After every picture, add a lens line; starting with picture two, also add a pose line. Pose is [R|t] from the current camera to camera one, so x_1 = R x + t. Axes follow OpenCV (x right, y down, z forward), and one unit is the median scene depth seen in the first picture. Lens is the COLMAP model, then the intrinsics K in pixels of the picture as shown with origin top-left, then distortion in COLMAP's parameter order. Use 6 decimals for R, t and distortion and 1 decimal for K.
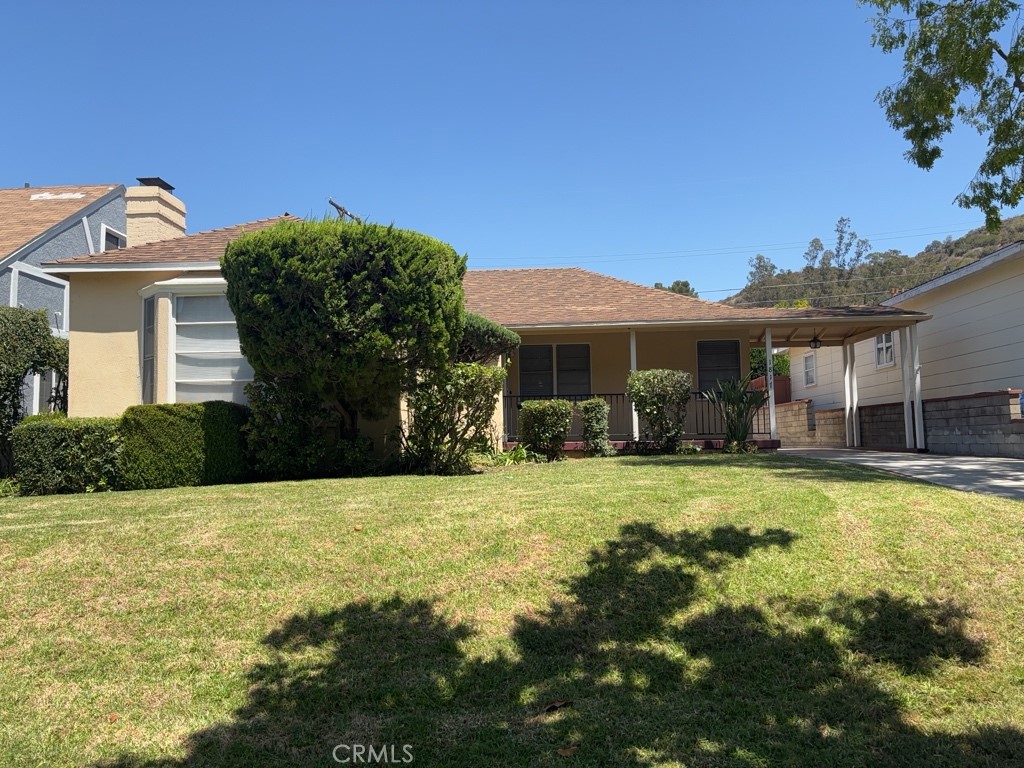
lens RADIAL K [[769.7, 0, 511.1], [0, 769.7, 385.6], [0, 0, 1]] dist [0.041305, 0.000531]
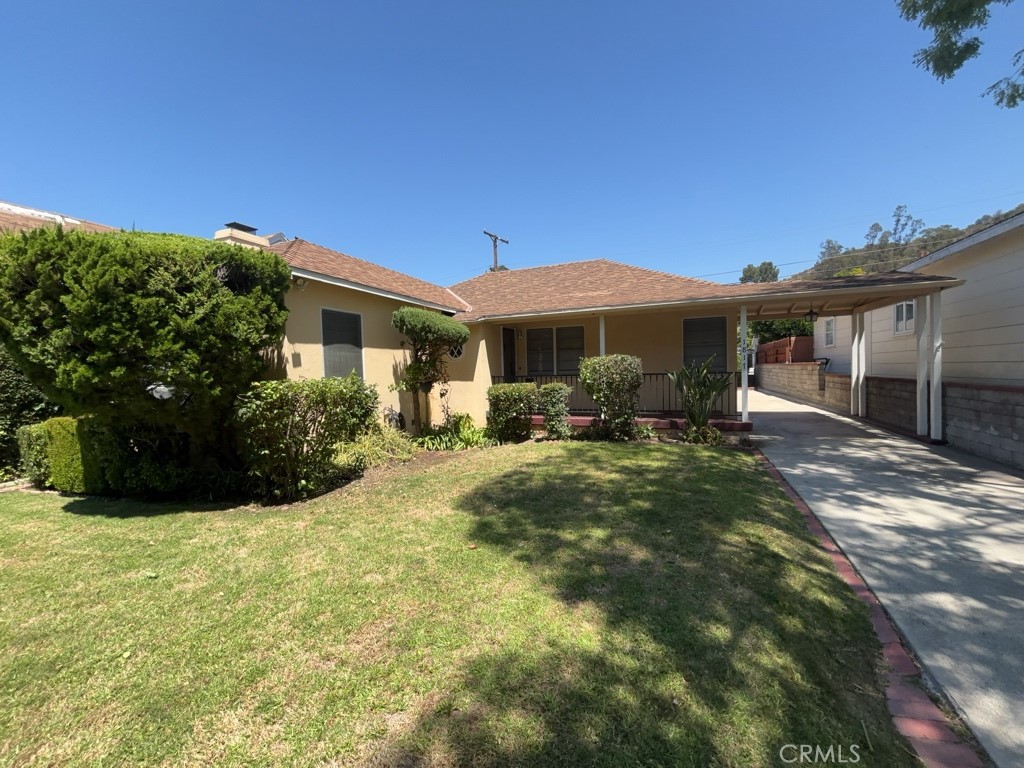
lens RADIAL K [[412.3, 0, 512.9], [0, 412.3, 382.3], [0, 0, 1]] dist [0.001937, 0.000169]
pose [[0.942328, 0.004589, -0.334659, 0.198707], [0.033628, 0.993548, 0.108313, -0.038457], [0.332997, -0.113320, 0.936094, 0.353683]]
